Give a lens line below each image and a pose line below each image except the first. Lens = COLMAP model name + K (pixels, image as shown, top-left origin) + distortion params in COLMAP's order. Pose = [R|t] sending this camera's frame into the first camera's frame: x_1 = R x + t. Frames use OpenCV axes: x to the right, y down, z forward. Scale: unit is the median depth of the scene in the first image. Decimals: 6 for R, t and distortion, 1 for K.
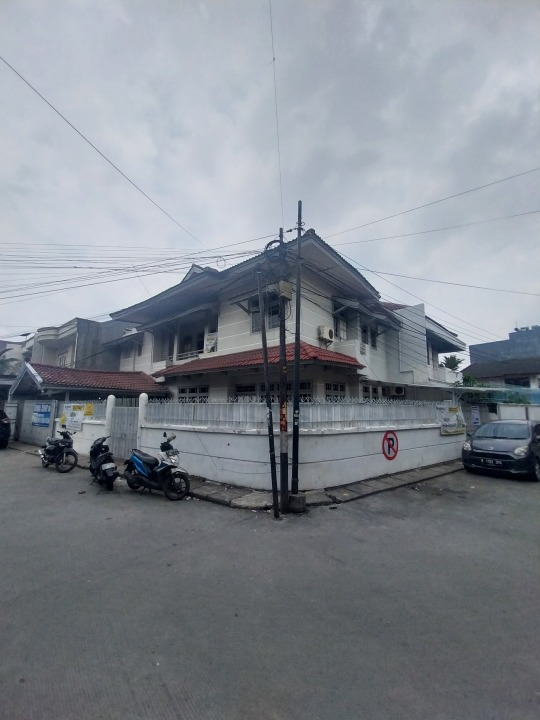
lens RADIAL K [[288.6, 0, 267.8], [0, 288.6, 358.8], [0, 0, 1]] dist [0.001166, -0.000293]
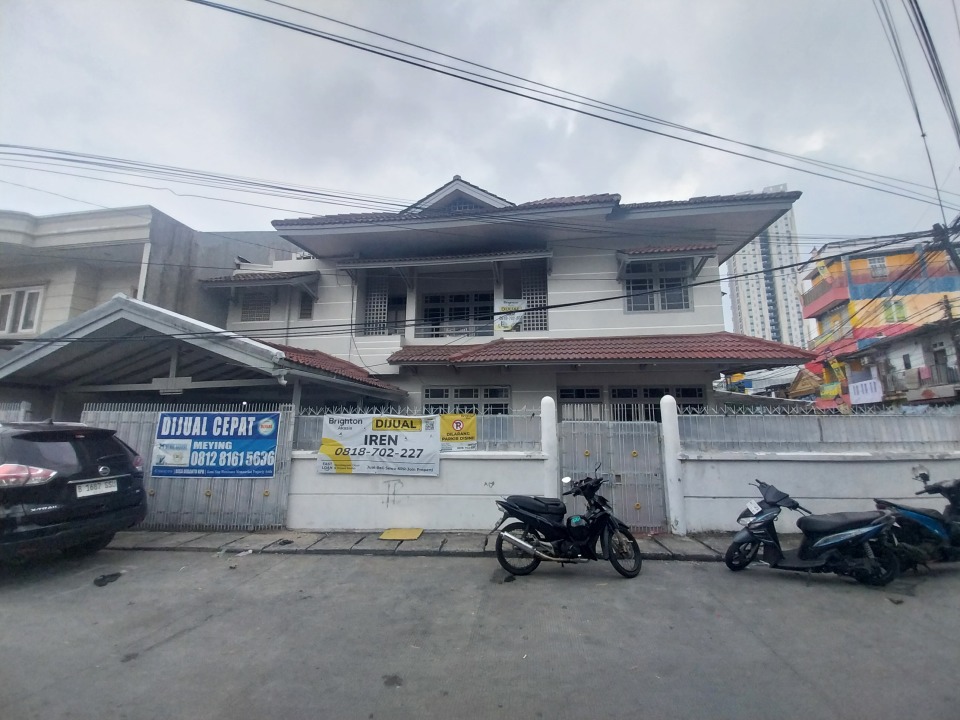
lens RADIAL K [[384.8, 0, 486.4], [0, 384.8, 355.4], [0, 0, 1]] dist [0.001166, -0.000293]
pose [[0.846873, 0.088121, 0.524443, -0.636541], [-0.085246, 0.995918, -0.029686, 0.054360], [-0.524918, -0.019566, 0.850928, 0.329244]]
